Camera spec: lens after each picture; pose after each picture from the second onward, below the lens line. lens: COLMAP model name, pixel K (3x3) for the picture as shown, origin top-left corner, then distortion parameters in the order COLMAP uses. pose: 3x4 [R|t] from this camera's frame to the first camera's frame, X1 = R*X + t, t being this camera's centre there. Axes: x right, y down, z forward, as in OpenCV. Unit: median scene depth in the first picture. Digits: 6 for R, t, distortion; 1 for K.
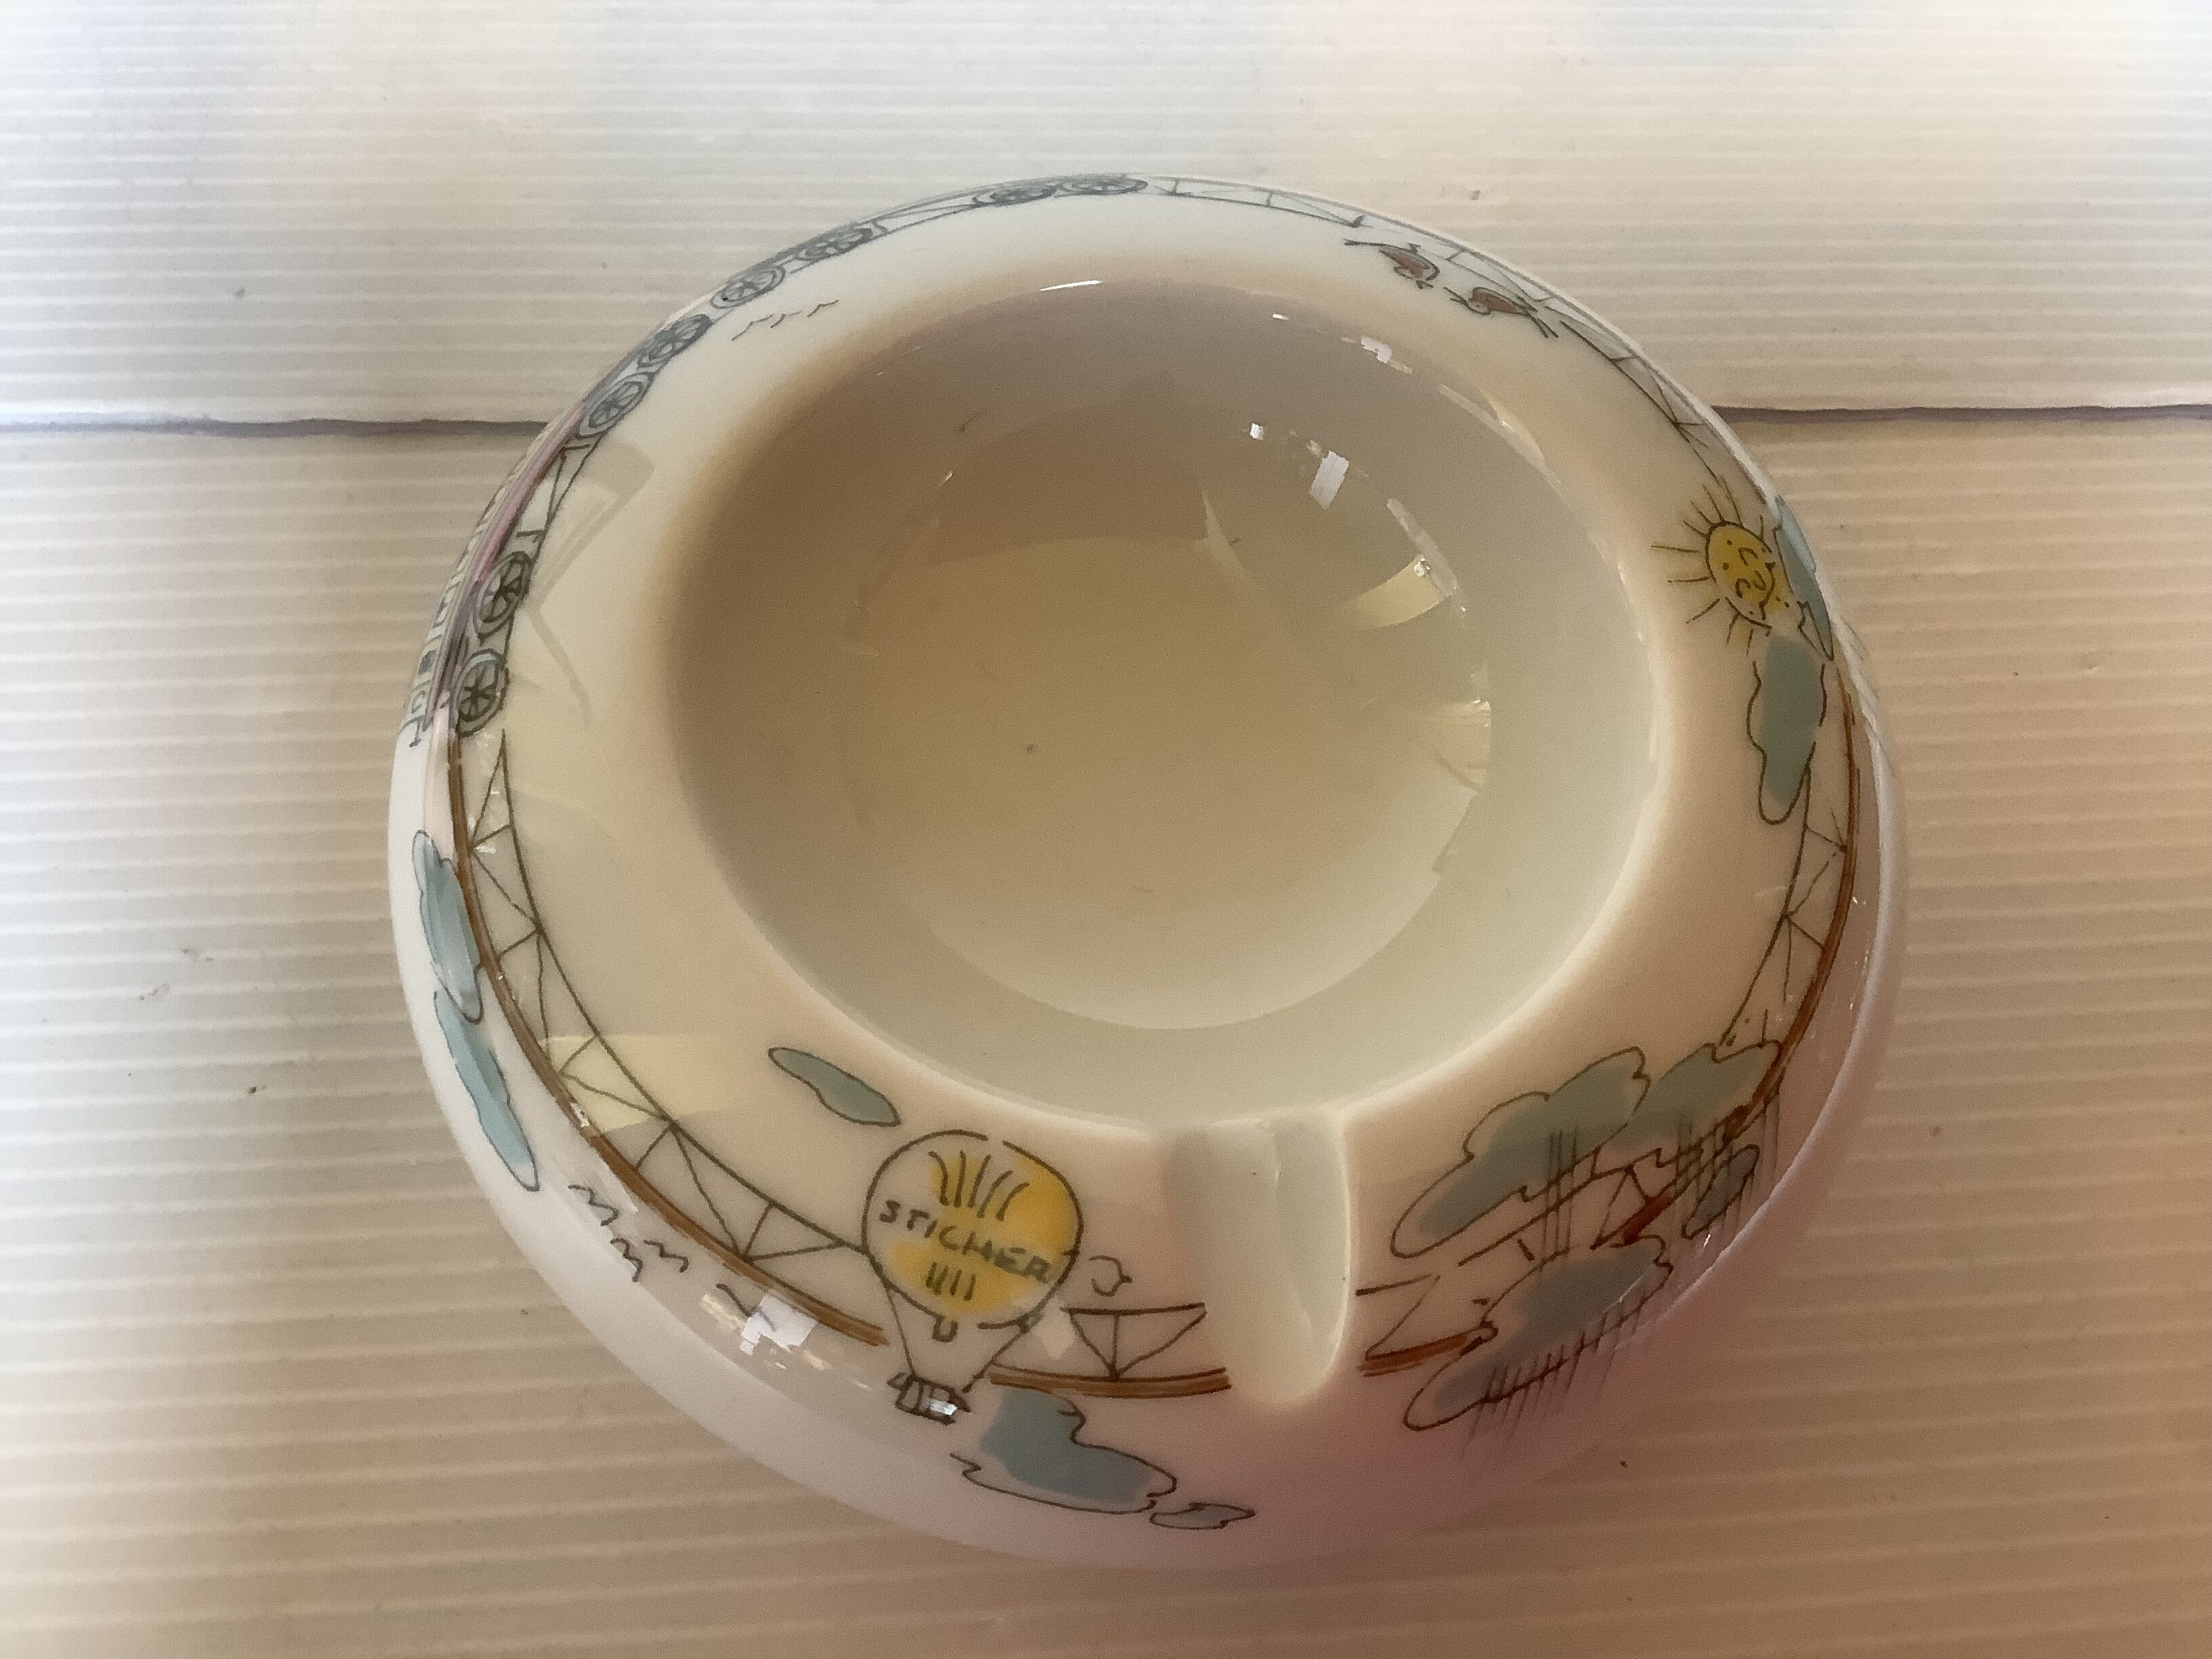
lens RADIAL K [[2072.7, 0, 1114.6], [0, 2072.7, 829.1], [0, 0, 1]] dist [0.065817, 0.000027]
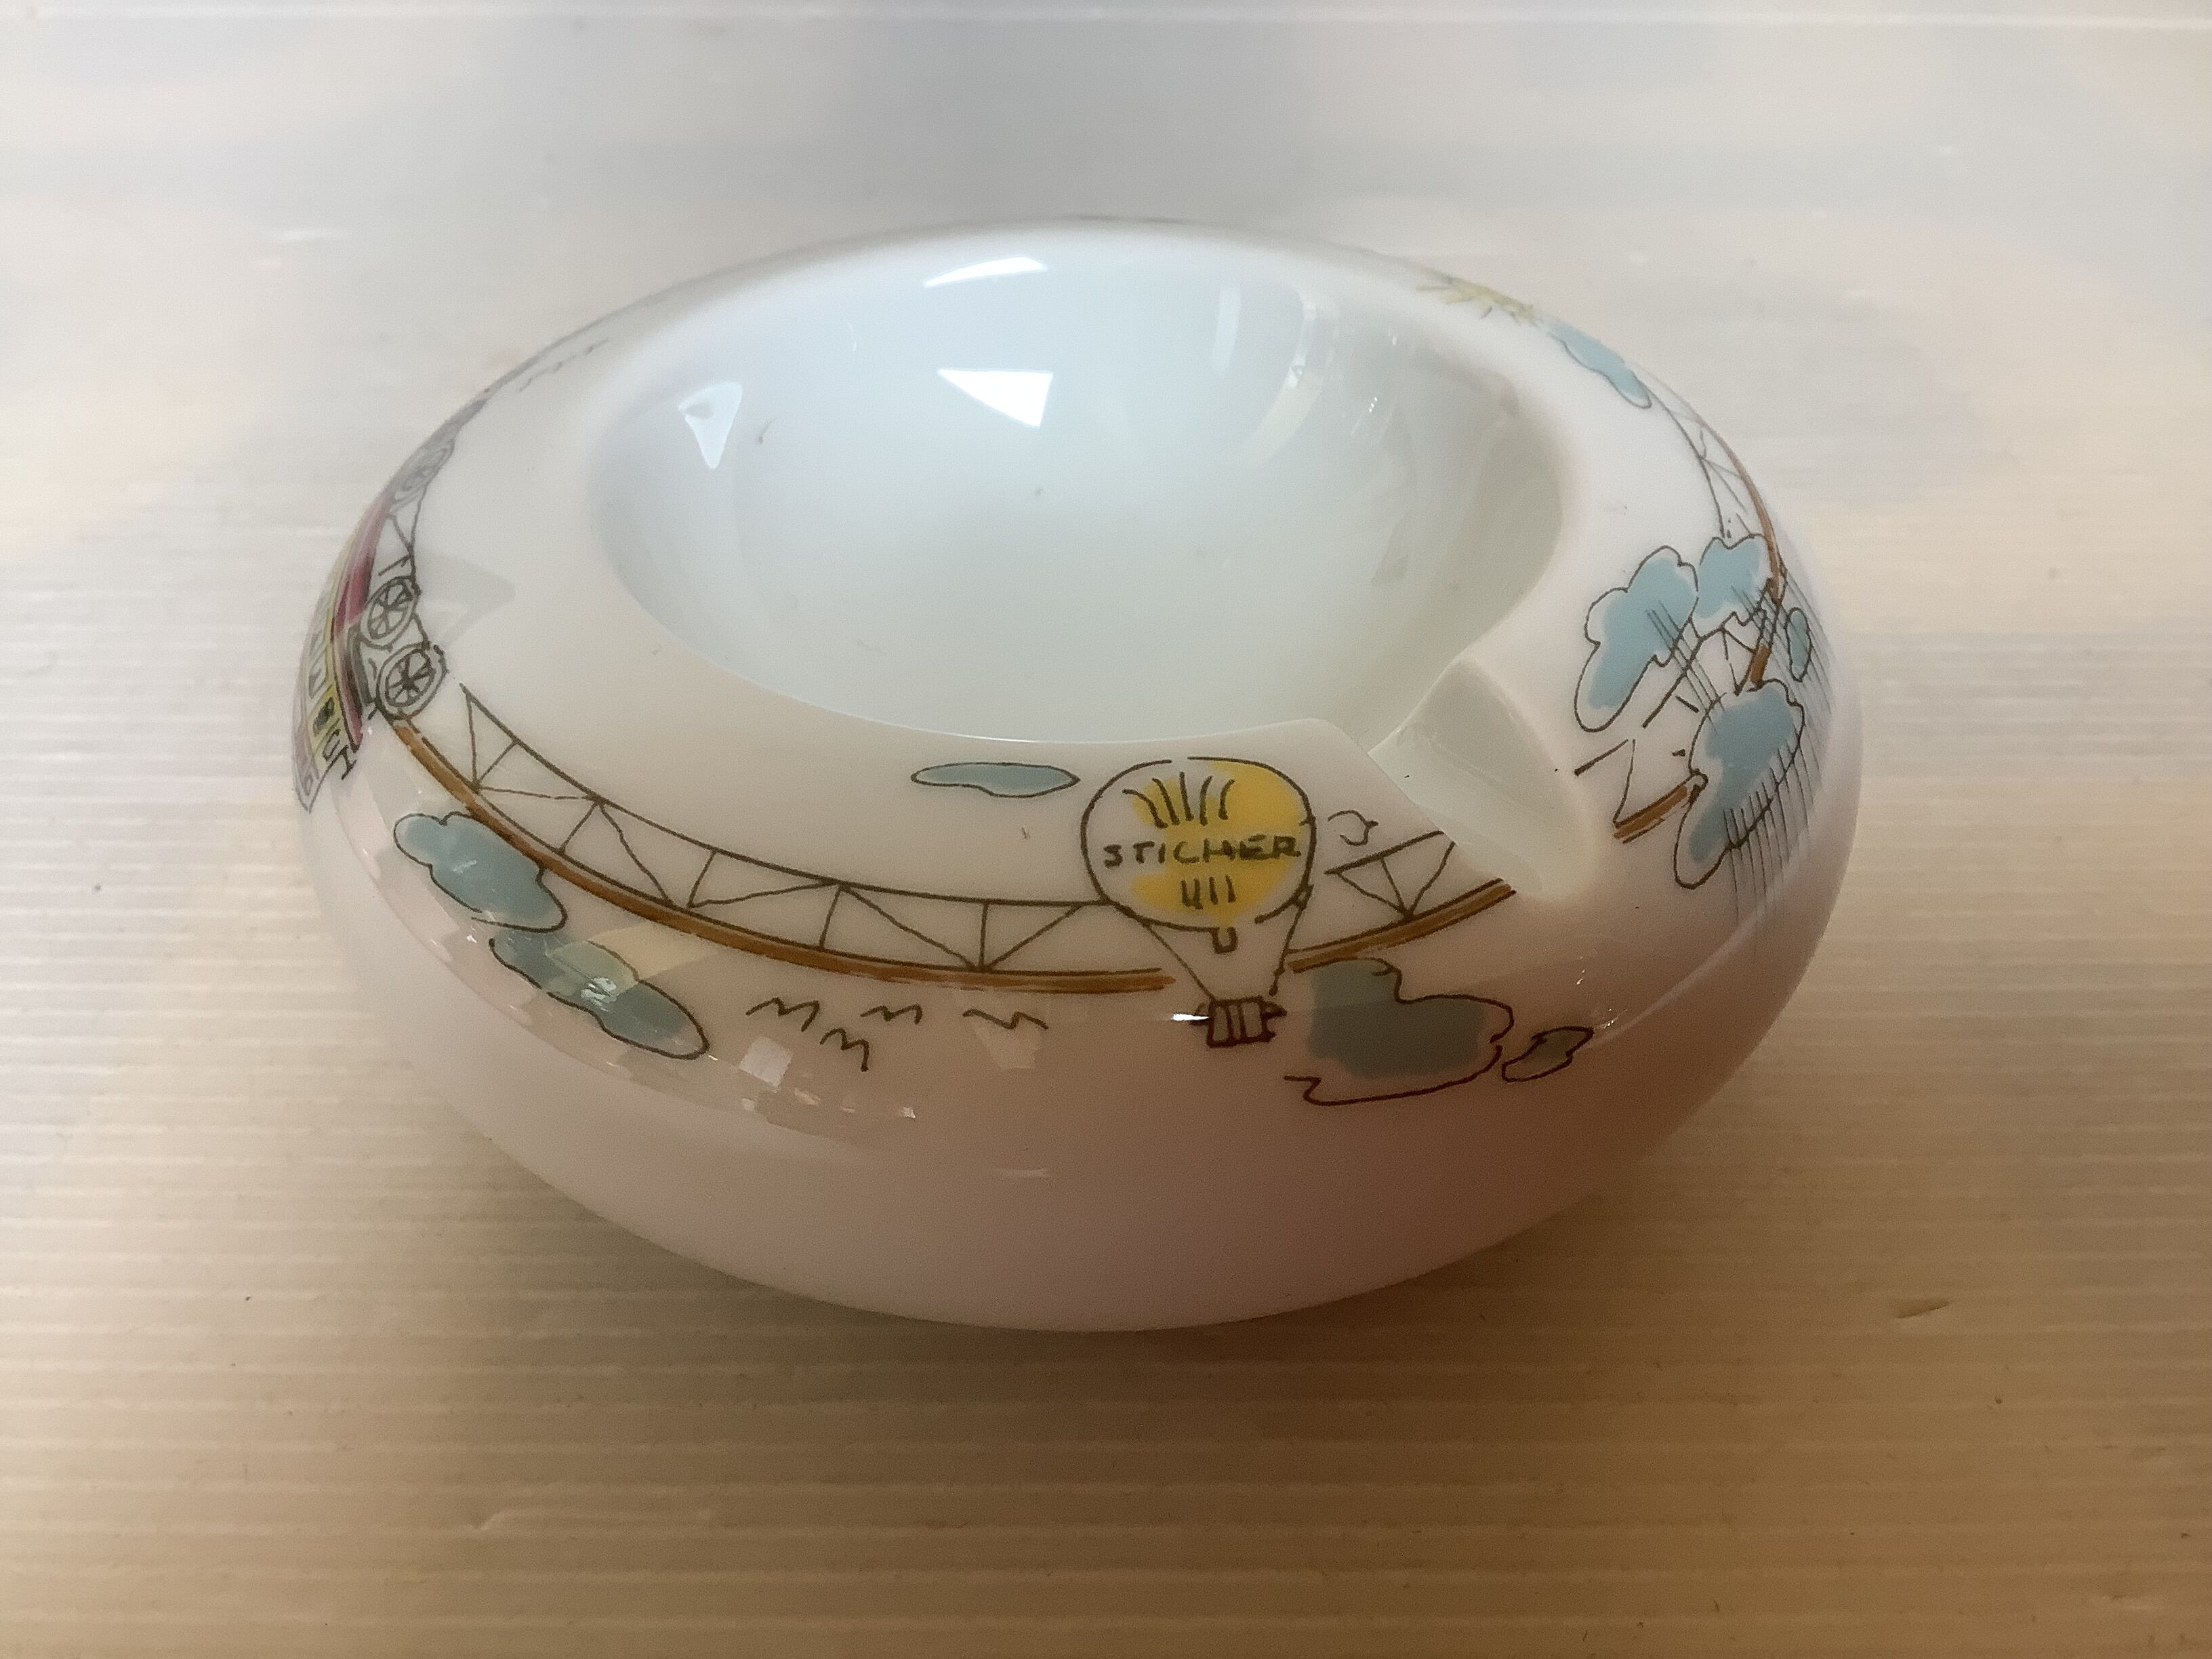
lens RADIAL K [[2072.7, 0, 1114.6], [0, 2072.7, 829.1], [0, 0, 1]] dist [0.065817, 0.000027]
pose [[0.890874, -0.318260, 0.324122, -0.394905], [0.415970, 0.858266, -0.300582, 0.443512], [-0.182520, 0.402605, 0.896993, 0.177476]]
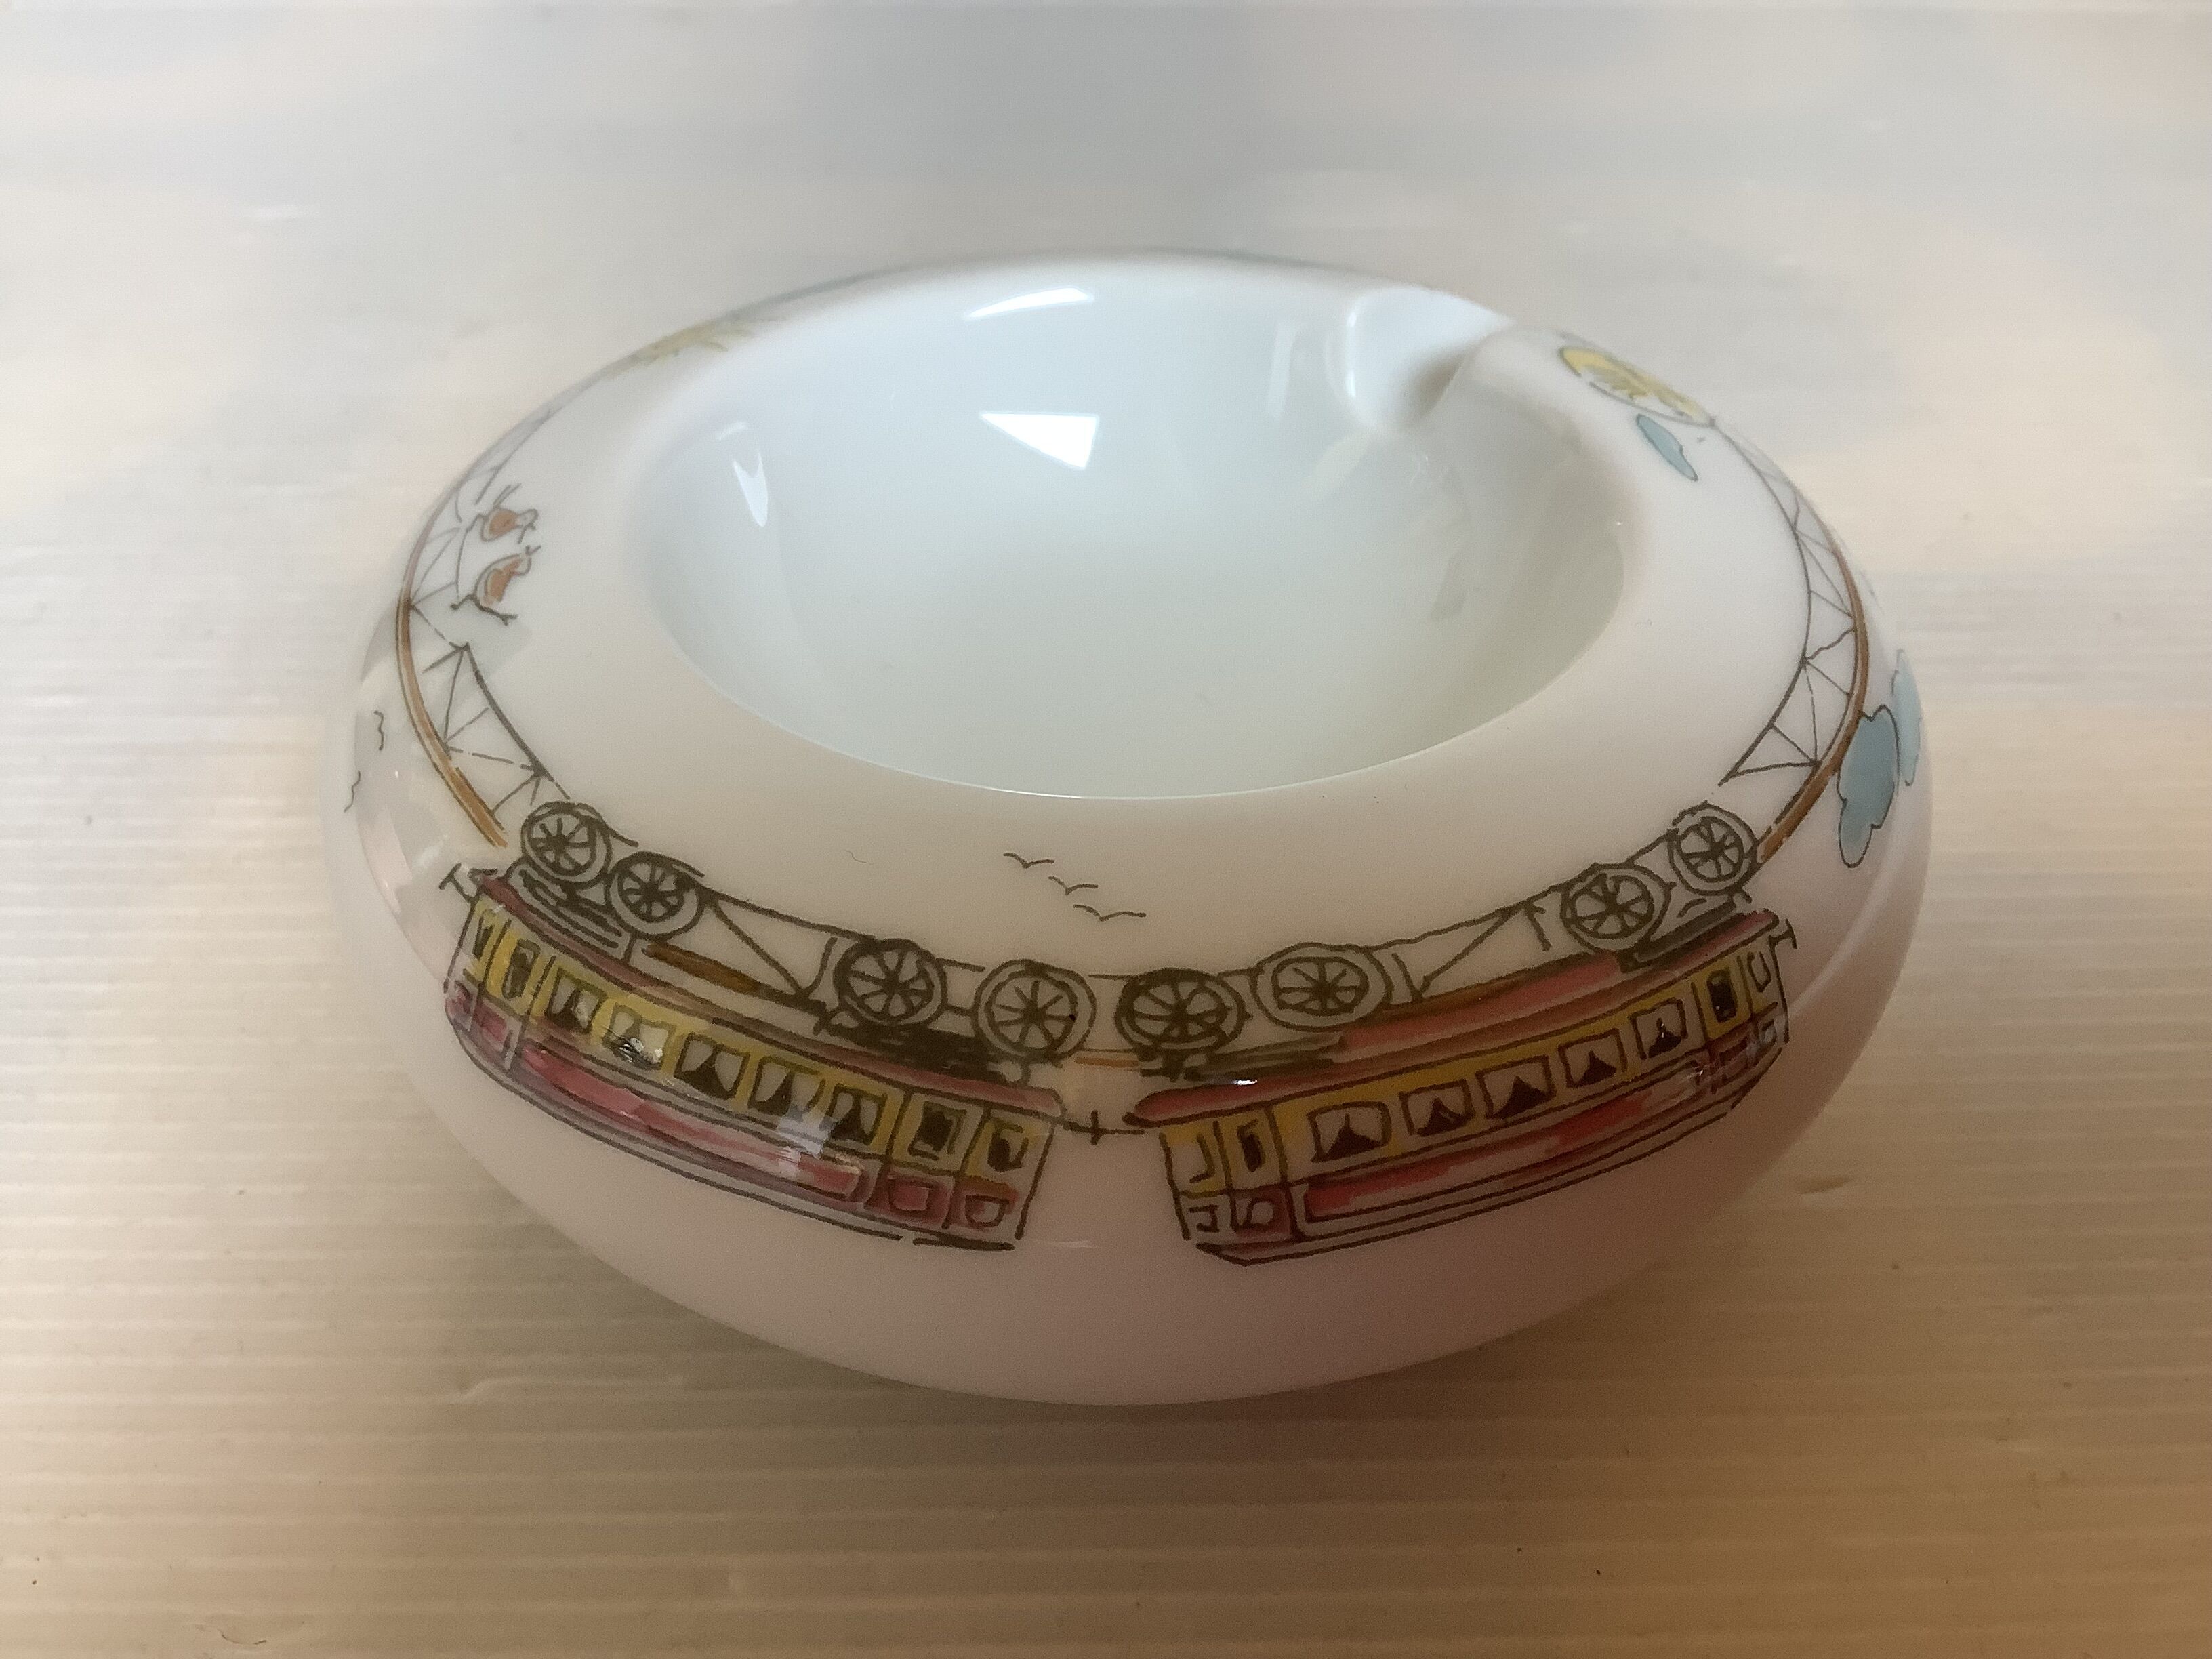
lens RADIAL K [[2072.7, 0, 1114.6], [0, 2072.7, 829.1], [0, 0, 1]] dist [0.065817, 0.000027]
pose [[-0.662601, -0.509342, 0.549118, -0.677839], [0.640320, -0.004914, 0.768093, -0.966694], [-0.388524, 0.860550, 0.329398, 0.919260]]
